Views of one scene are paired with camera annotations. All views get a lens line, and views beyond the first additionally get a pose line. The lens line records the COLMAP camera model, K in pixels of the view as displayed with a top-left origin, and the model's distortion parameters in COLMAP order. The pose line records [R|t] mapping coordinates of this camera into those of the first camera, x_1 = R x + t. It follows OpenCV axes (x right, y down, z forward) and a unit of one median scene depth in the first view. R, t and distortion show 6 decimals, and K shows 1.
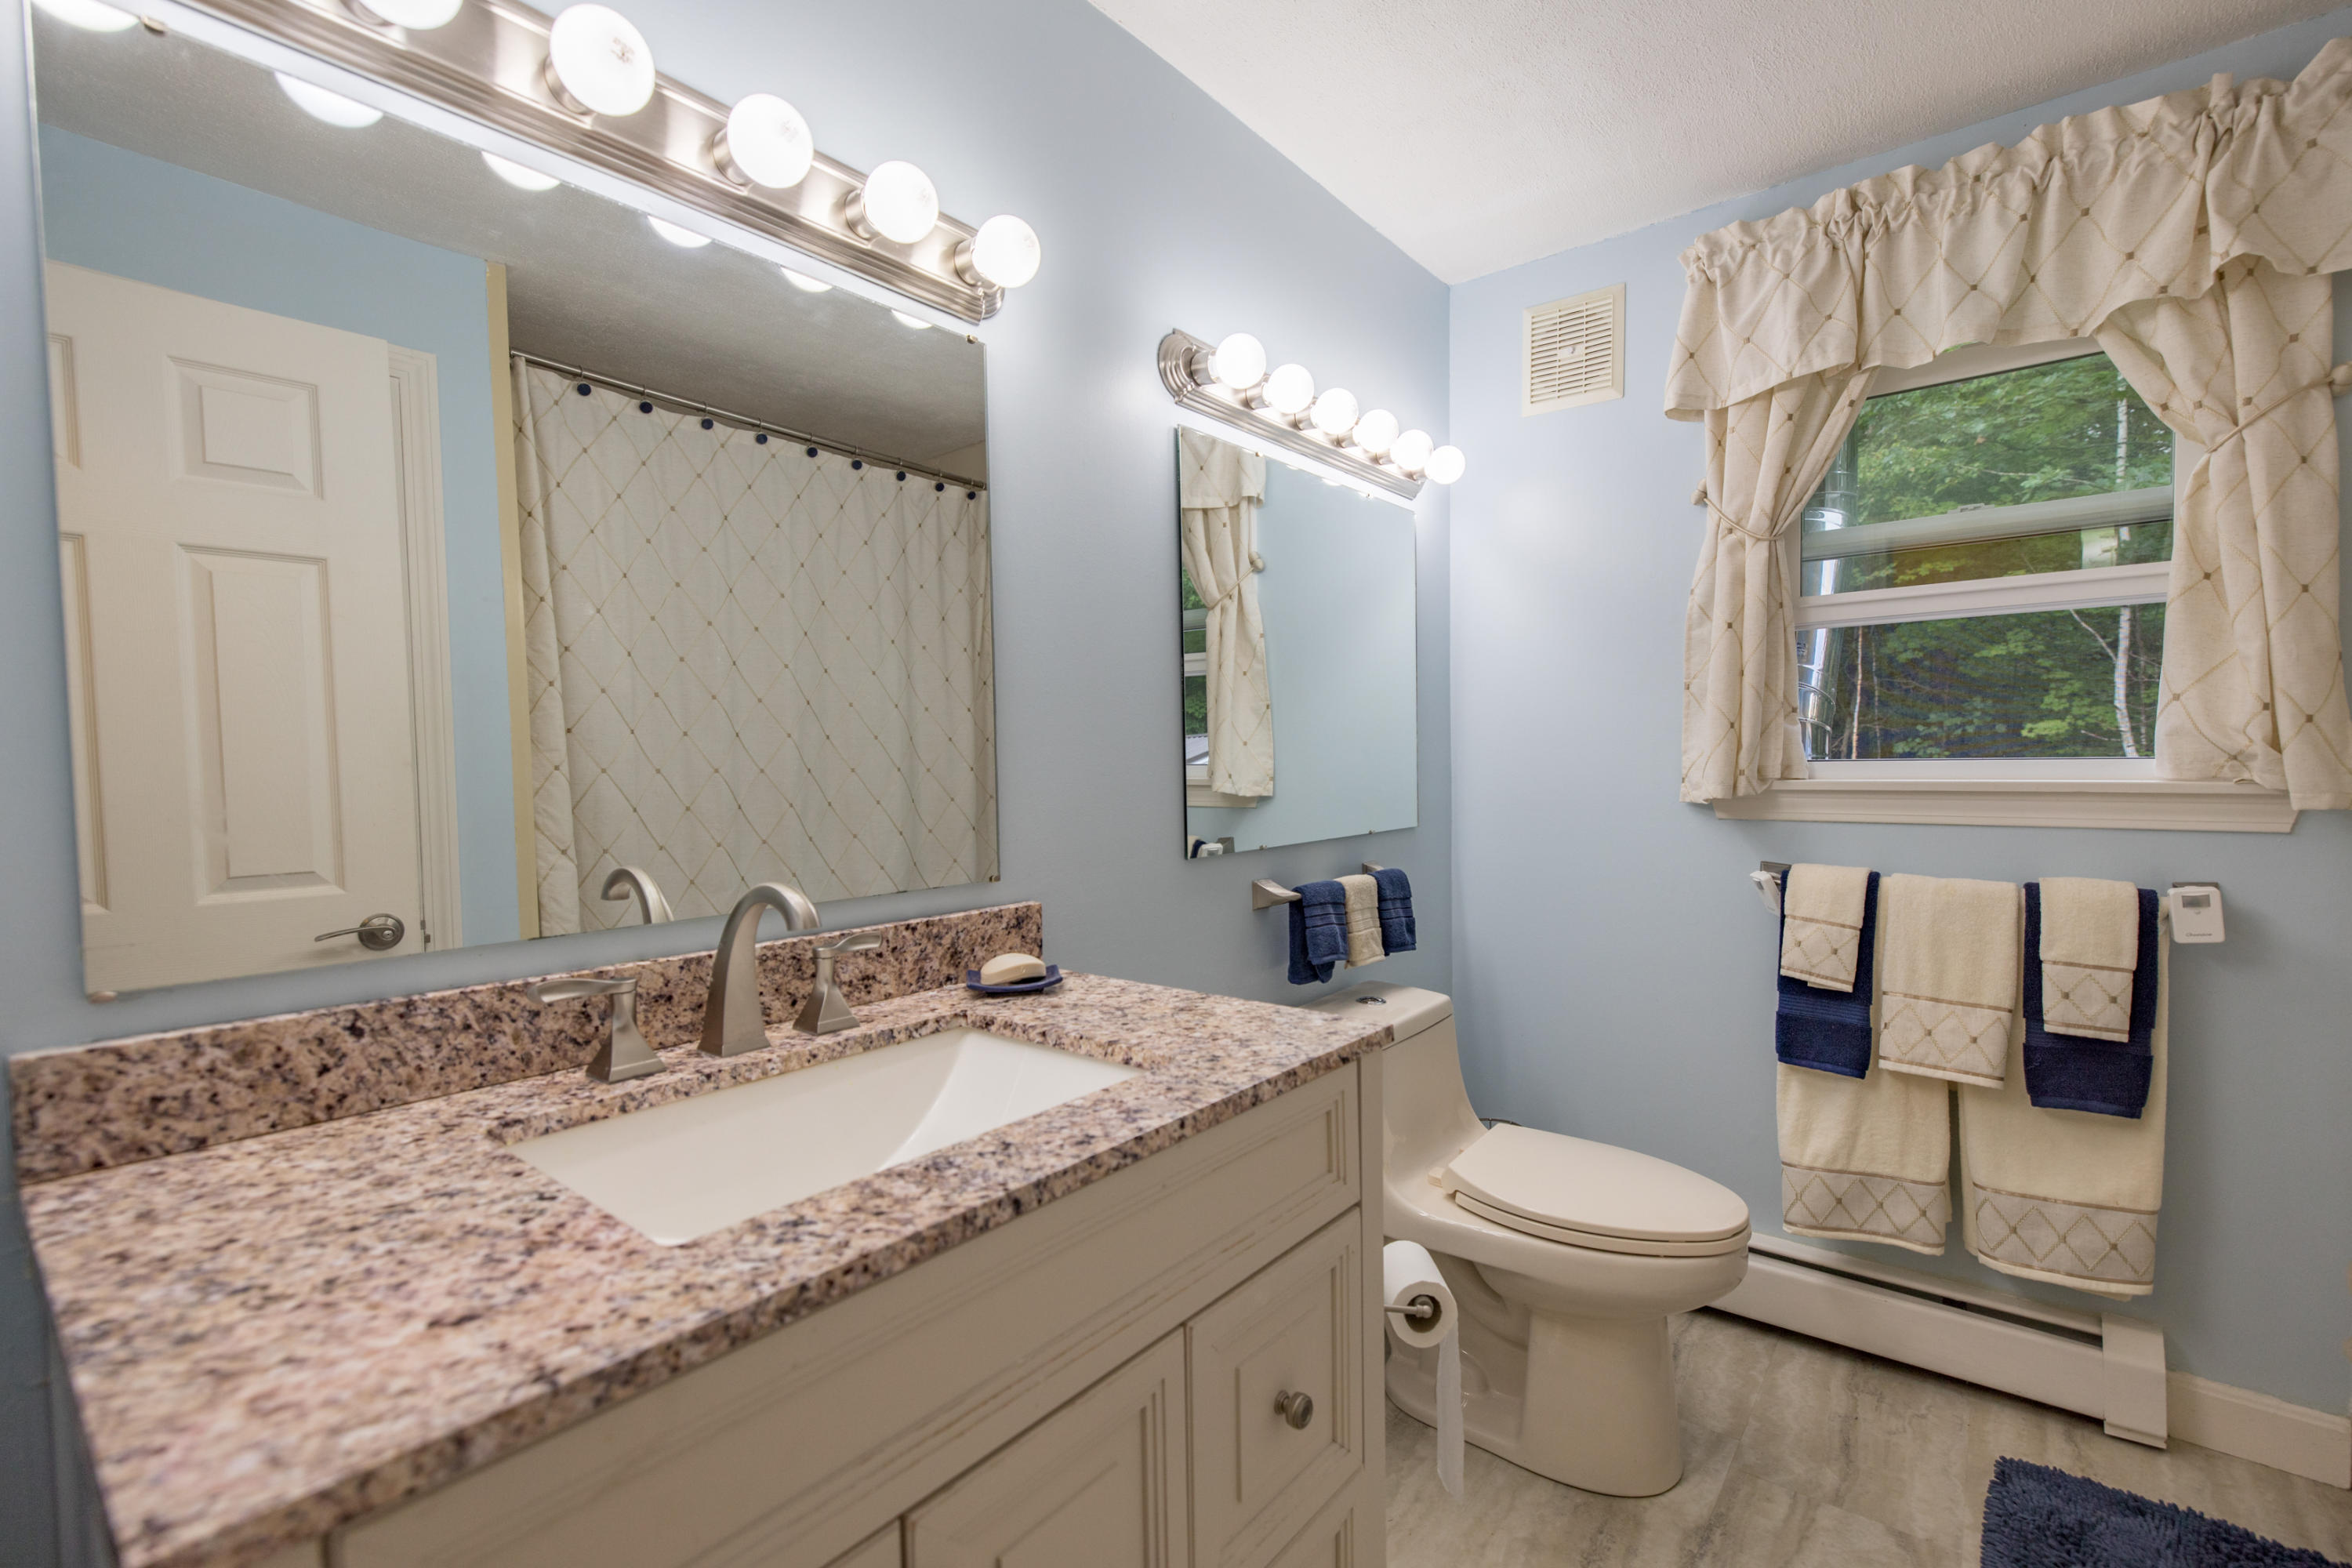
lens RADIAL K [[1031.2, 0, 1190.0], [0, 1031.2, 800.0], [0, 0, 1]] dist [0.001388, -0.001278]
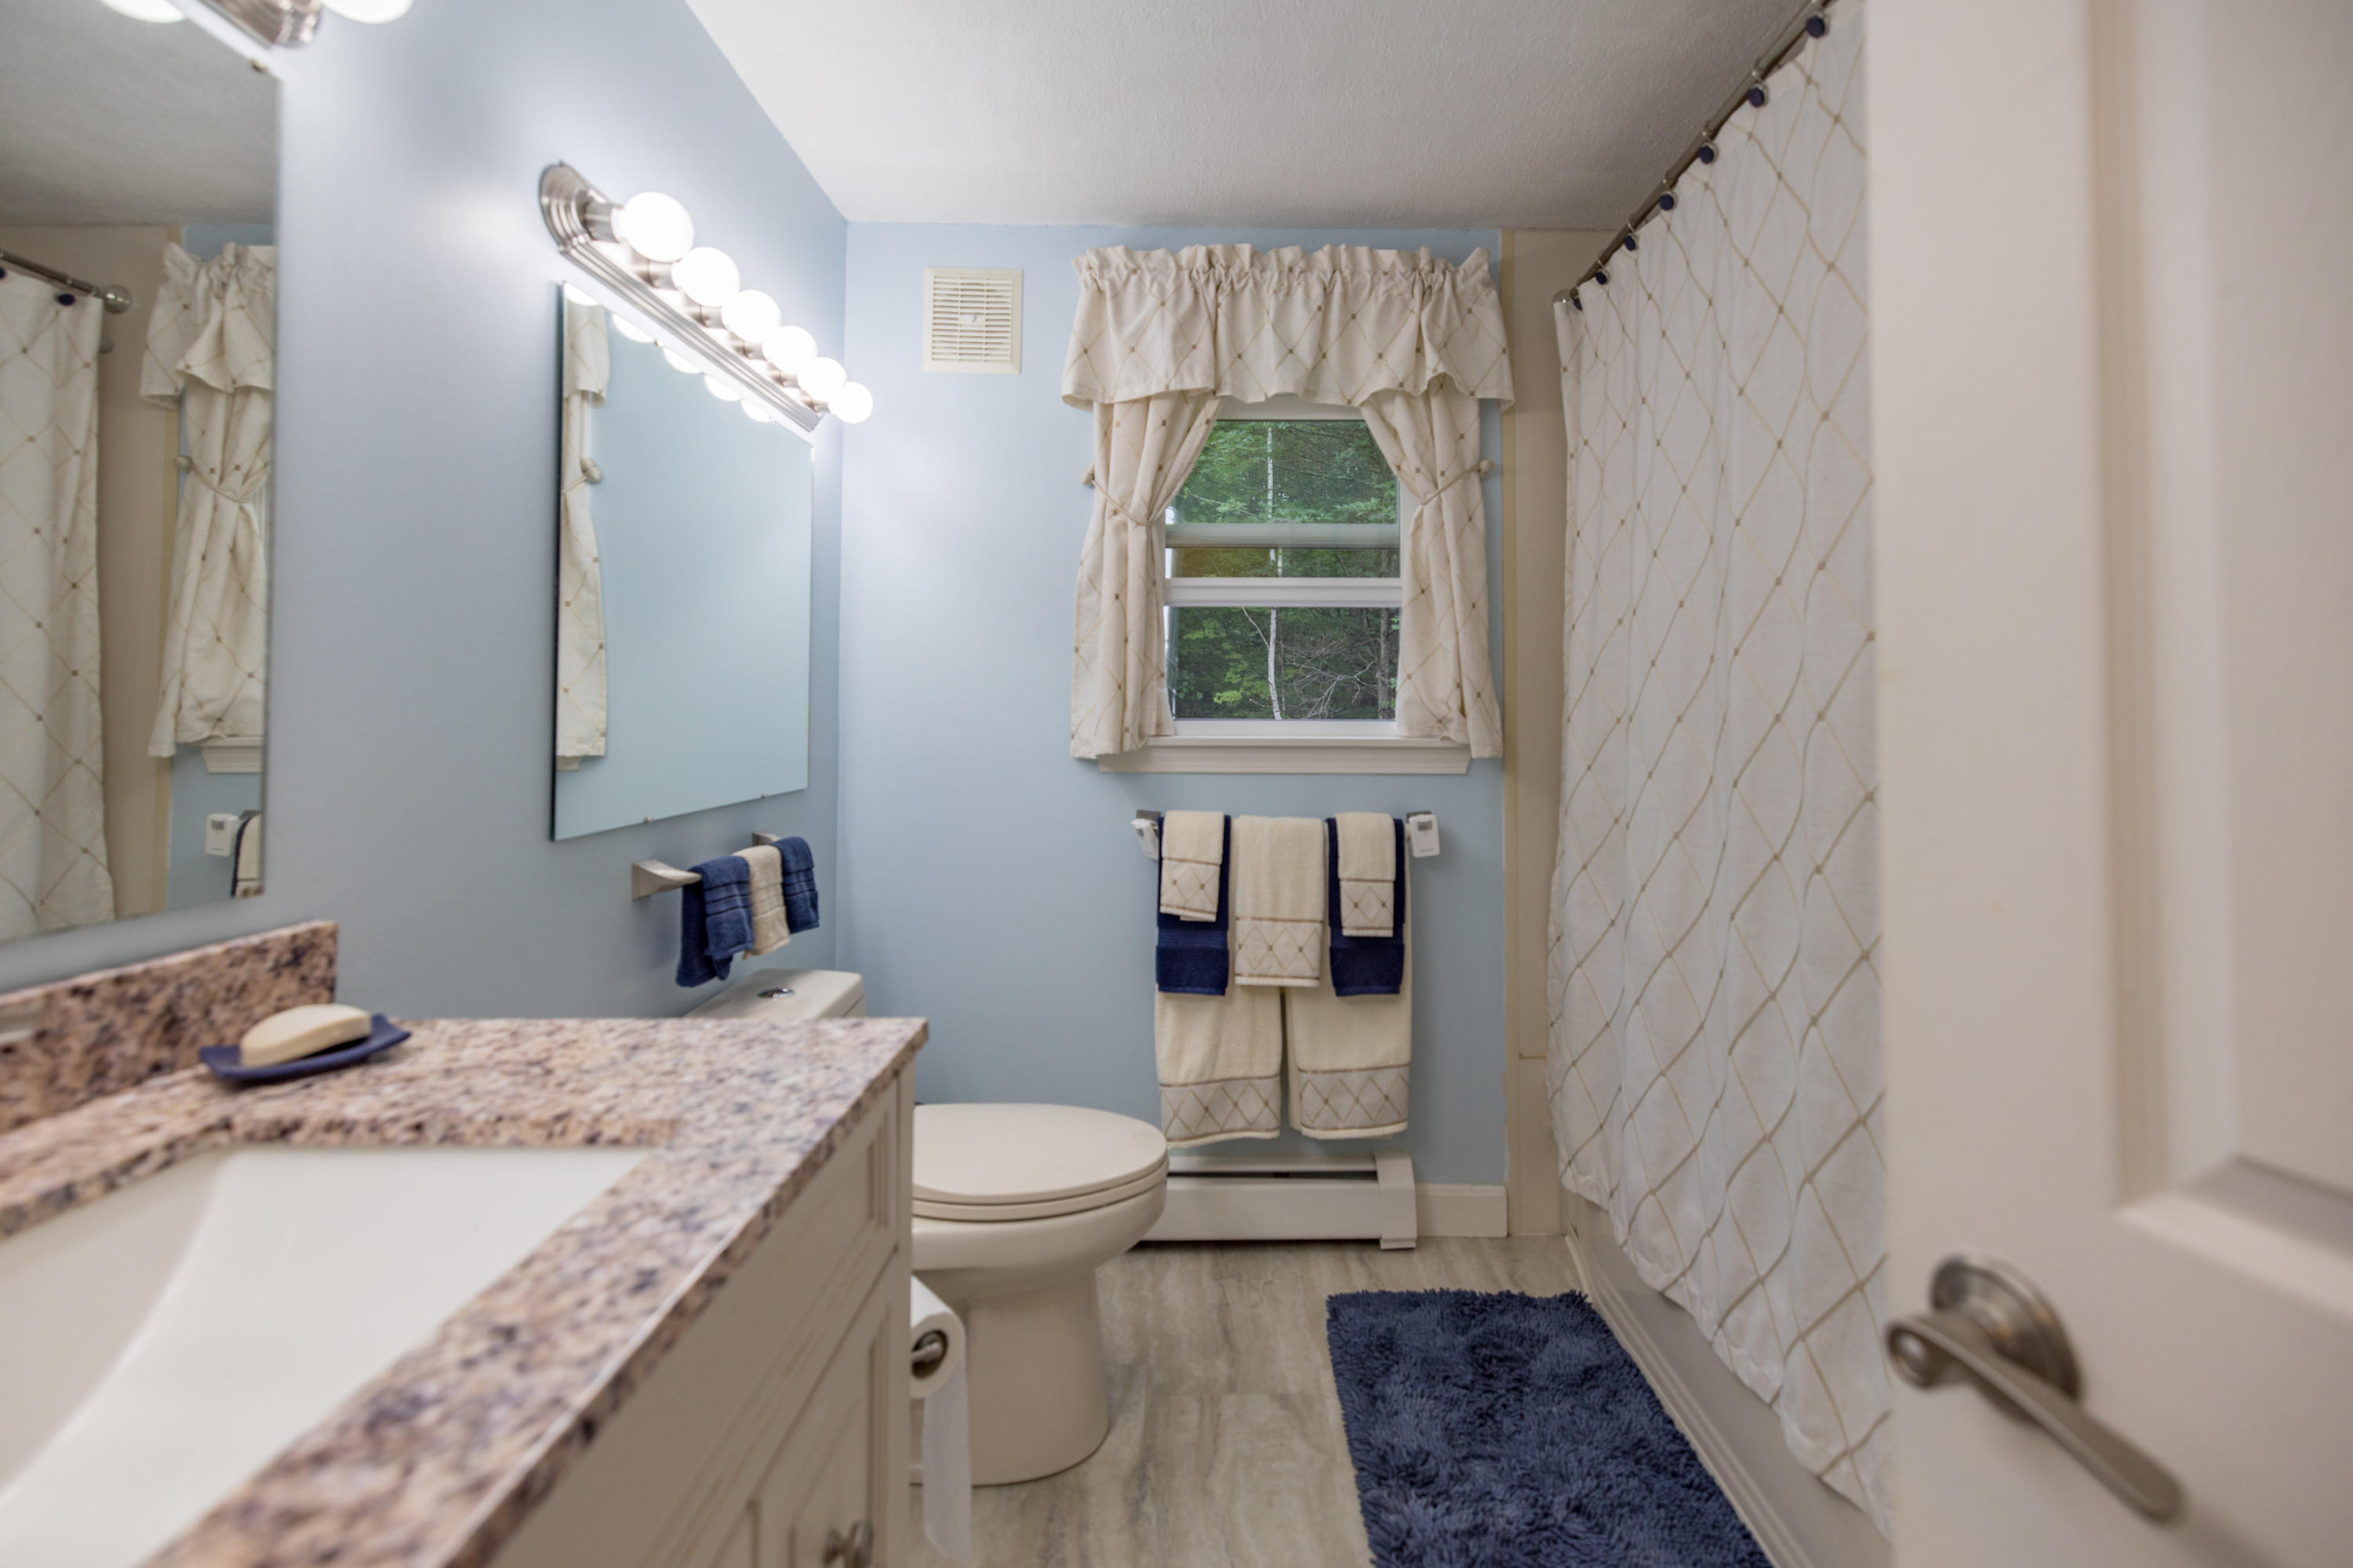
lens RADIAL K [[1031.7, 0, 1202.1], [0, 1031.7, 676.7], [0, 0, 1]] dist [0.001388, -0.001278]
pose [[0.773413, 0.037992, 0.632763, -0.122929], [0.010400, 0.997308, -0.072591, -0.002900], [-0.633817, 0.062724, 0.770935, 0.111536]]
